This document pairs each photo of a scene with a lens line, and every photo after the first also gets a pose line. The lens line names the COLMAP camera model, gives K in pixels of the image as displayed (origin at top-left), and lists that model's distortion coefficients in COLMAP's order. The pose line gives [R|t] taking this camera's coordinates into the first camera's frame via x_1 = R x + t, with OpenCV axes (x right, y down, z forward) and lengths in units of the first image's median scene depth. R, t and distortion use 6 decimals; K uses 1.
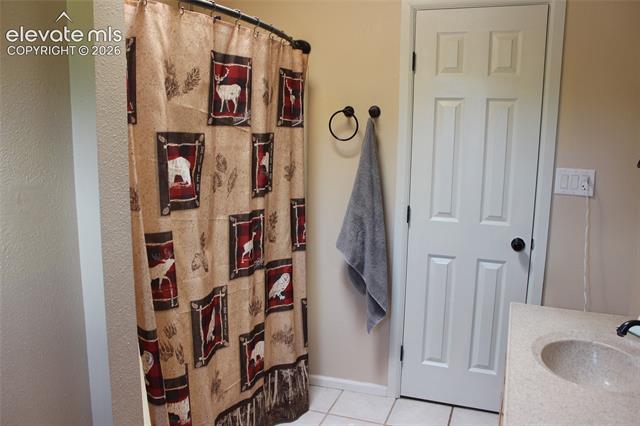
lens RADIAL K [[528.5, 0, 320.0], [0, 528.5, 213.0], [0, 0, 1]] dist [-0.073397, 0.003014]
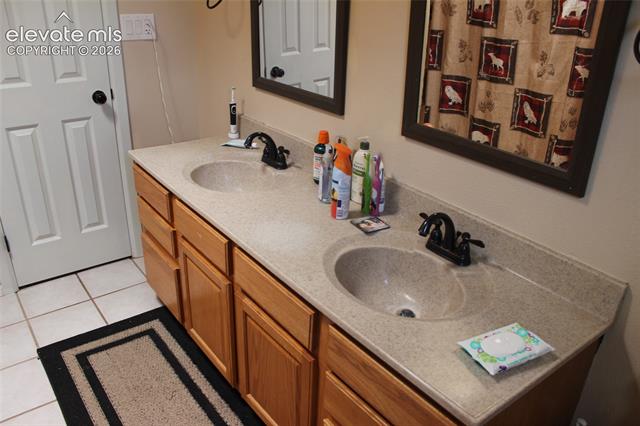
lens RADIAL K [[528.5, 0, 320.0], [0, 528.5, 213.0], [0, 0, 1]] dist [-0.073397, 0.003014]
pose [[0.544854, -0.347378, 0.763192, -0.228697], [0.122154, 0.933326, 0.337609, -0.017343], [-0.829585, -0.090721, 0.550961, 0.076393]]
